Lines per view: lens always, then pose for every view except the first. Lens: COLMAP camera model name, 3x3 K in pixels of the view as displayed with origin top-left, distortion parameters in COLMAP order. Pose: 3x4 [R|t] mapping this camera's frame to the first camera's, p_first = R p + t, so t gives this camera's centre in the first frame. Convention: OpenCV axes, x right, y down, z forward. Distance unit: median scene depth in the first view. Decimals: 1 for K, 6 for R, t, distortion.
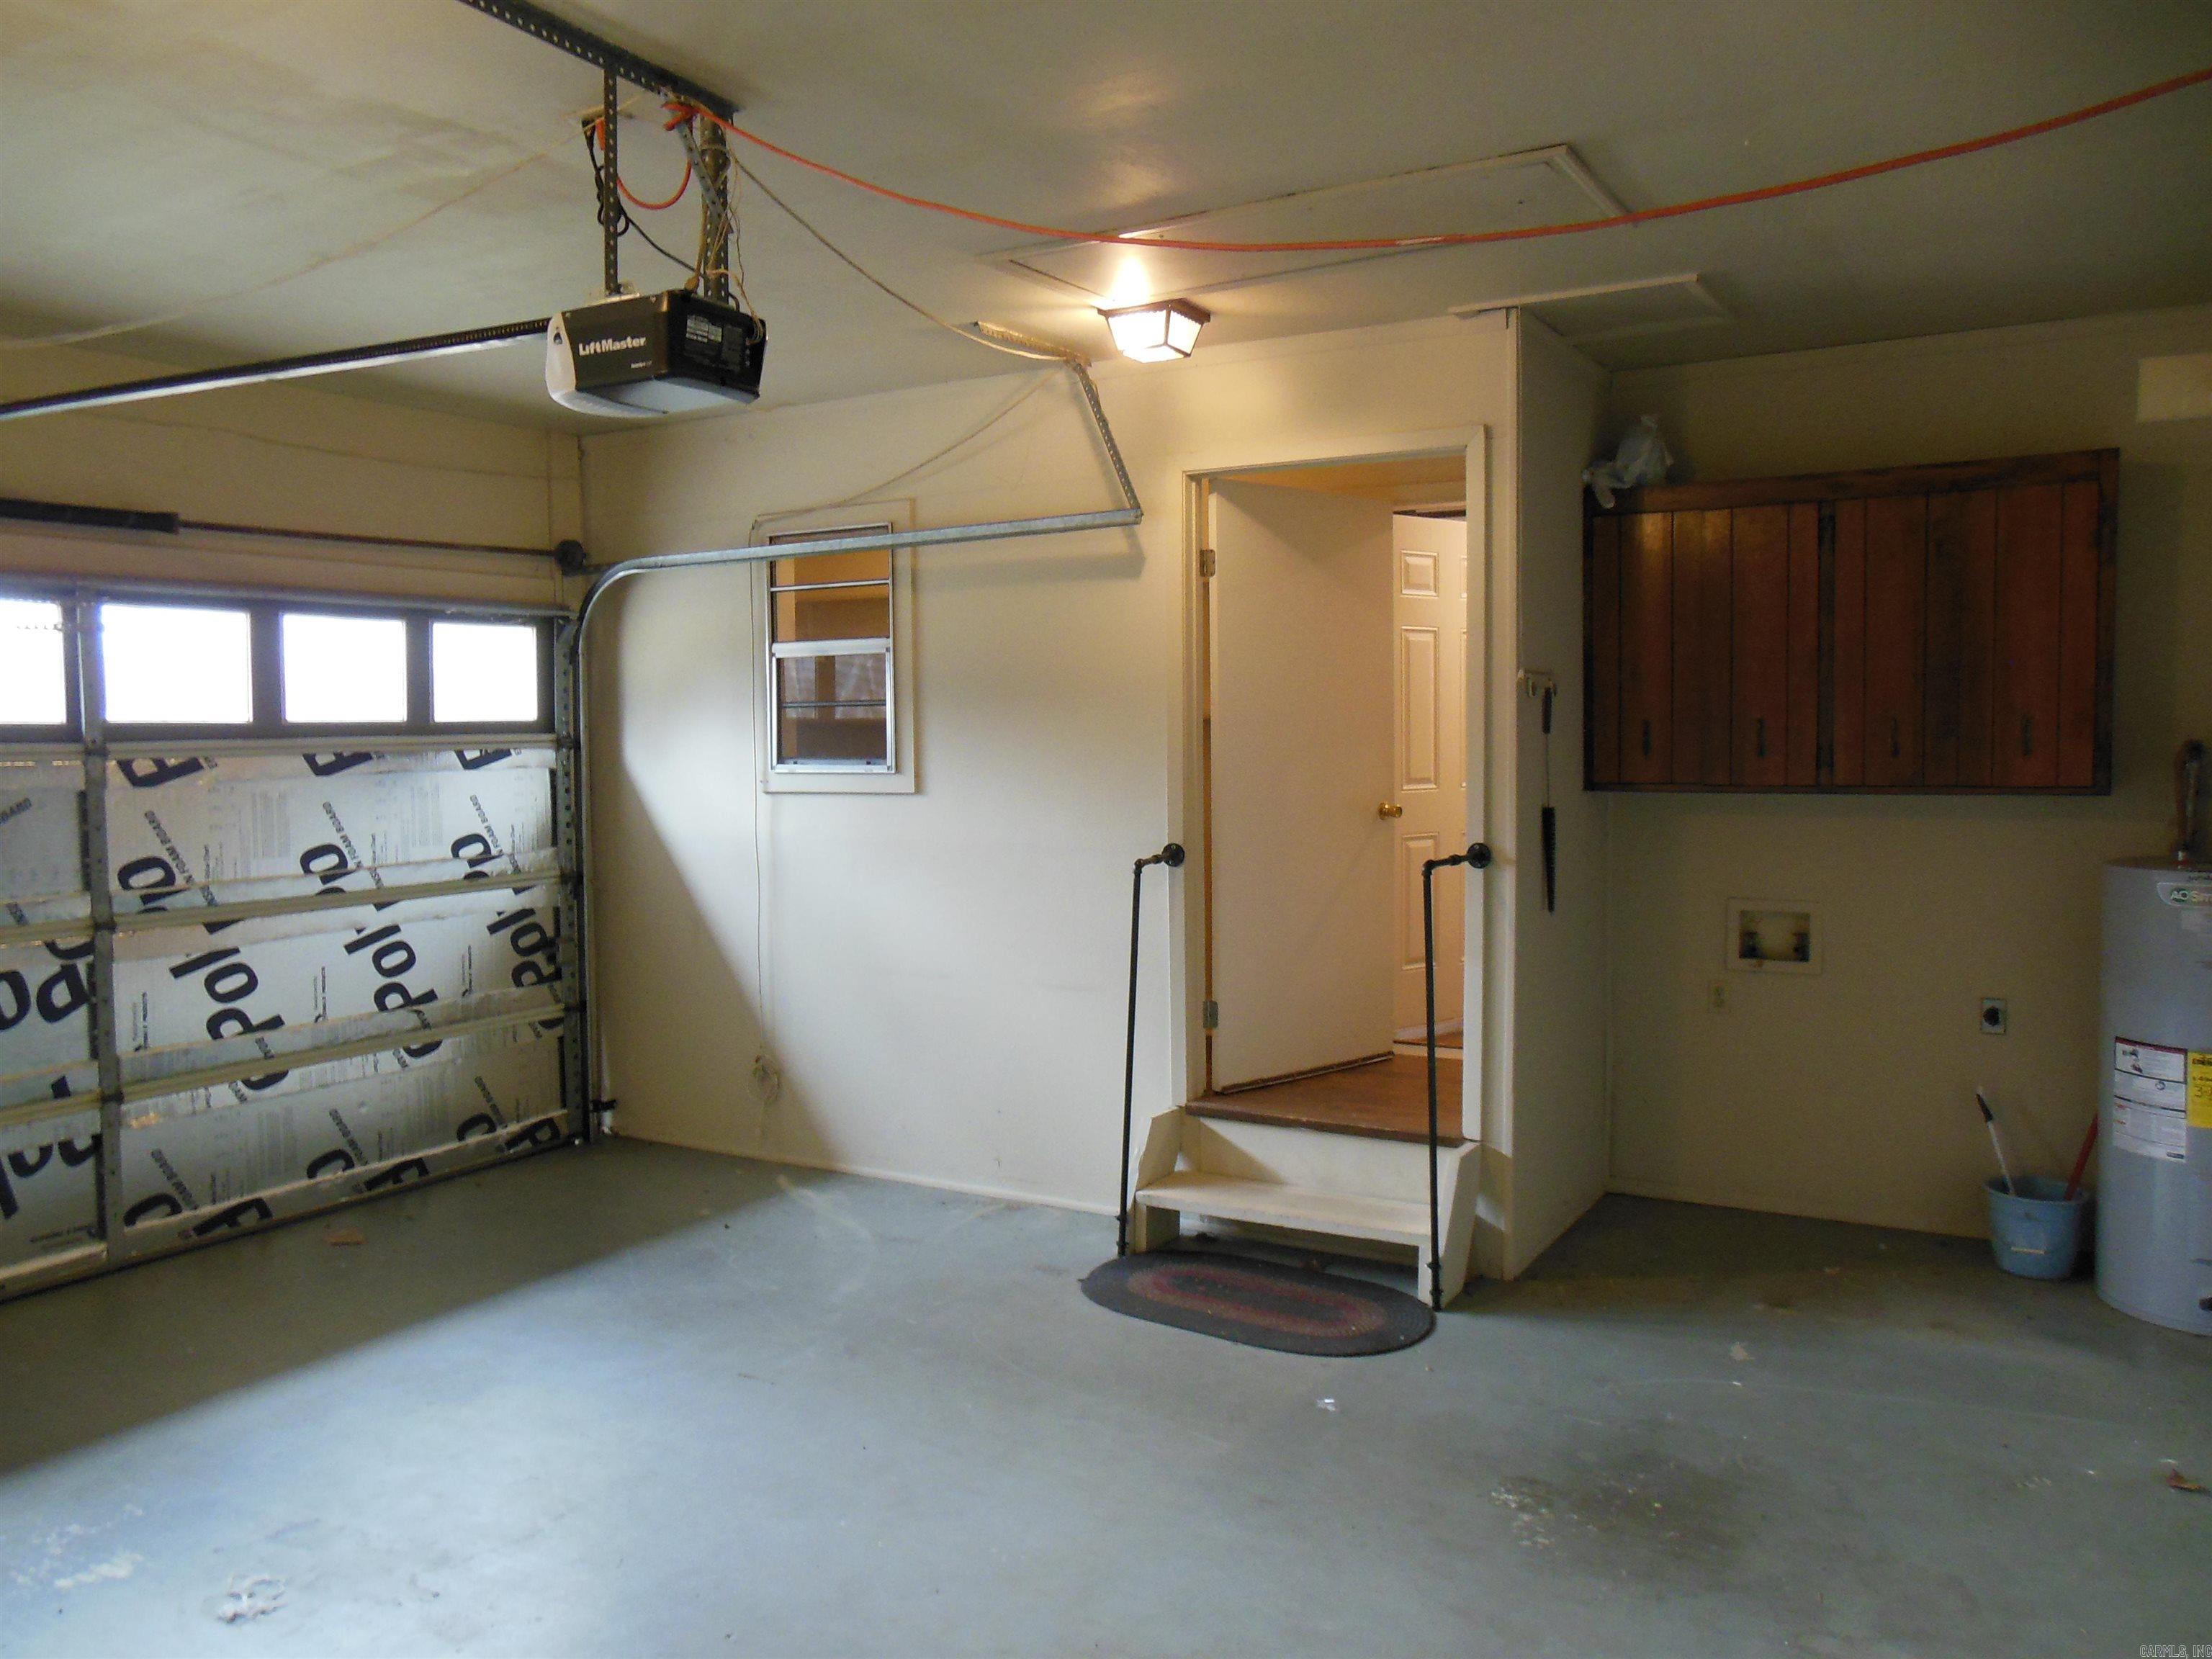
lens RADIAL K [[1685.1, 0, 1099.9], [0, 1685.1, 837.0], [0, 0, 1]] dist [-0.070511, 0.106294]
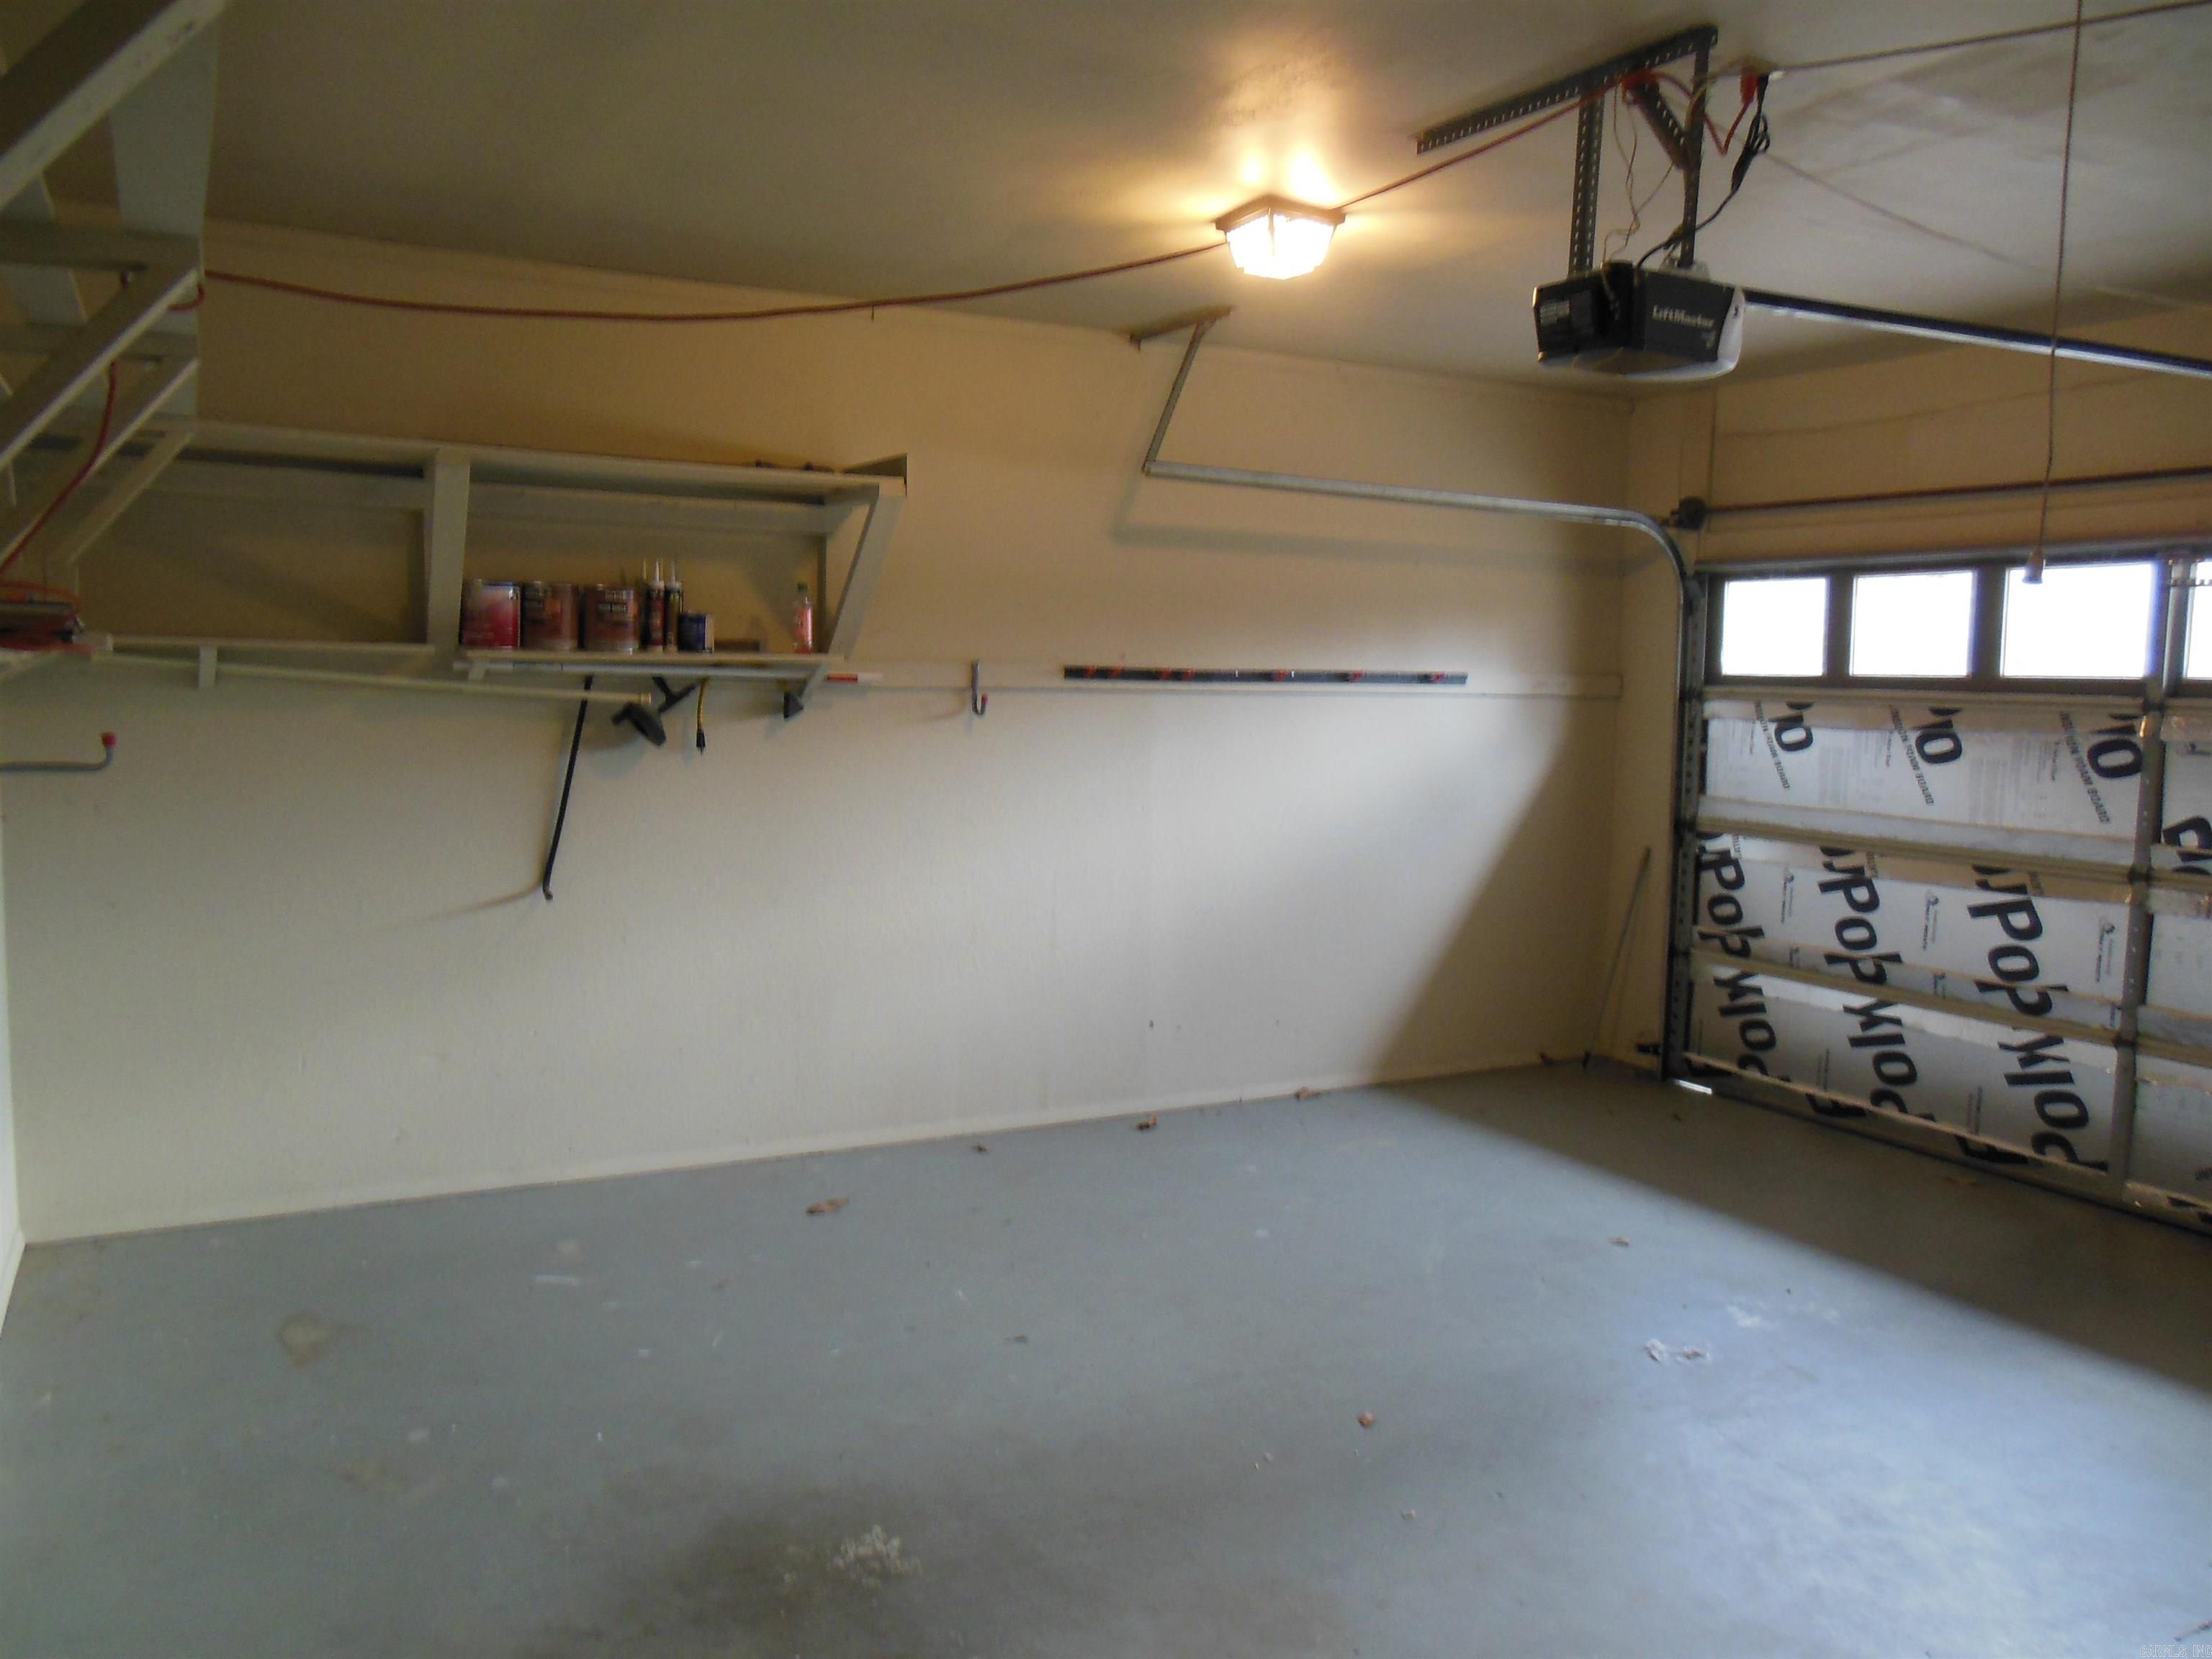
lens RADIAL K [[1685.1, 0, 1099.9], [0, 1685.1, 837.0], [0, 0, 1]] dist [-0.070511, 0.106294]
pose [[-0.530123, 0.090818, -0.843043, 0.717778], [-0.074521, 0.985410, 0.153015, -0.093601], [0.844639, 0.143941, -0.515621, 1.149025]]
